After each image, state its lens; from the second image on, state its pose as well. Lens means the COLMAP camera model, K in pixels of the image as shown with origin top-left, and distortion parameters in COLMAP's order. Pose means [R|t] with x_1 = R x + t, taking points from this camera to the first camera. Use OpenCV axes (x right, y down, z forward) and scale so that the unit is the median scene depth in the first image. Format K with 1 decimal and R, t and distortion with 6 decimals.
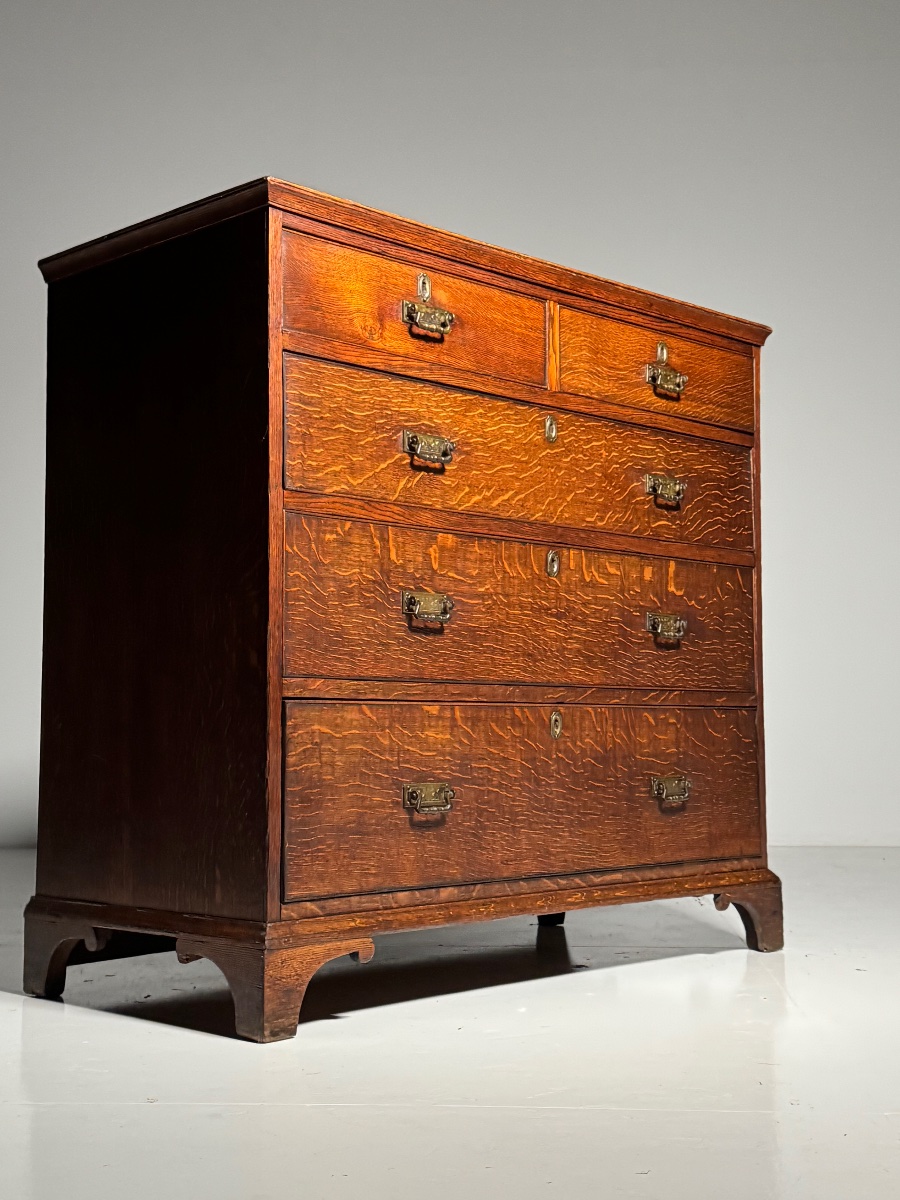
lens RADIAL K [[1652.9, 0, 448.6], [0, 1652.9, 590.7], [0, 0, 1]] dist [0.028889, 0.000000]
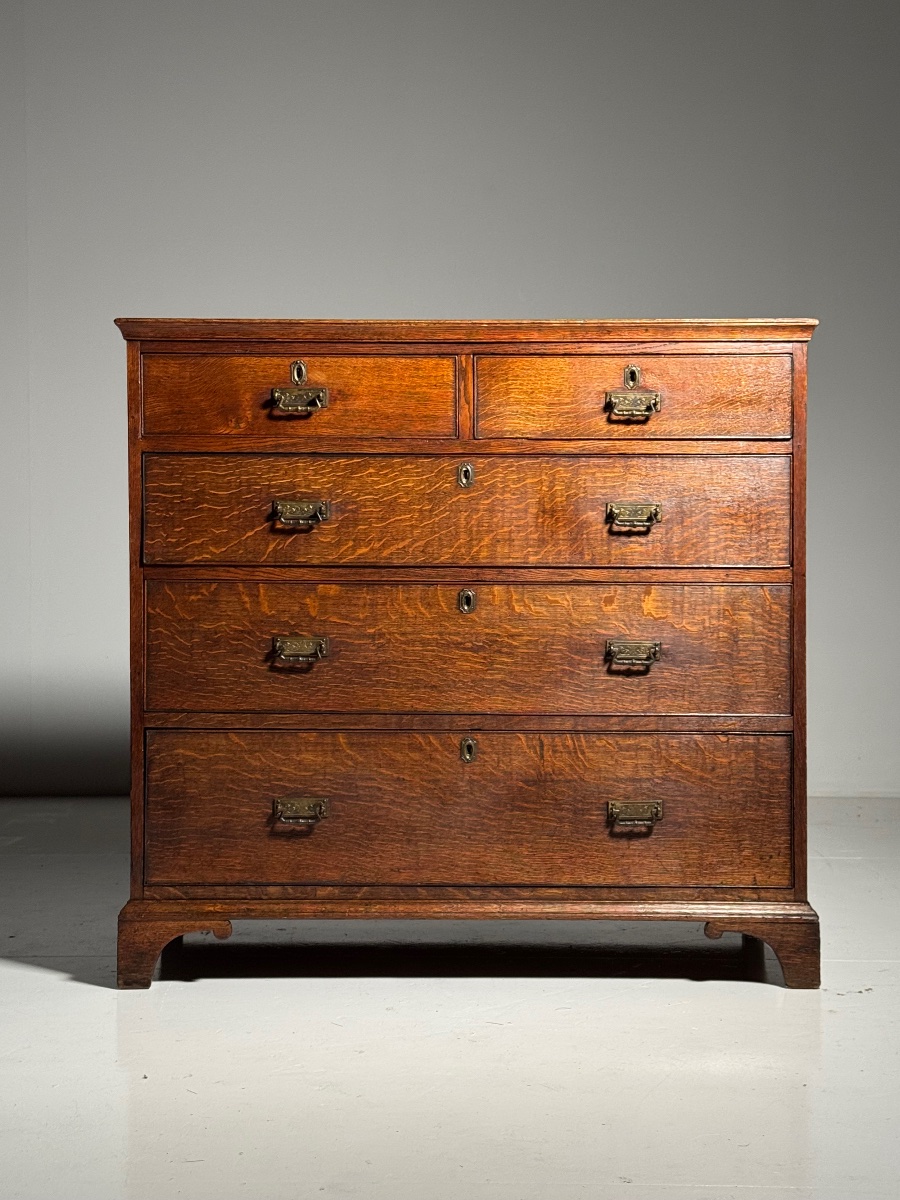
lens RADIAL K [[1807.4, 0, 451.0], [0, 1807.4, 604.6], [0, 0, 1]] dist [0.022816, 0.000000]
pose [[0.701434, 0.011494, -0.712642, 0.972864], [0.056060, 0.995883, 0.071240, -0.107137], [0.710527, -0.089921, 0.697901, 0.181781]]
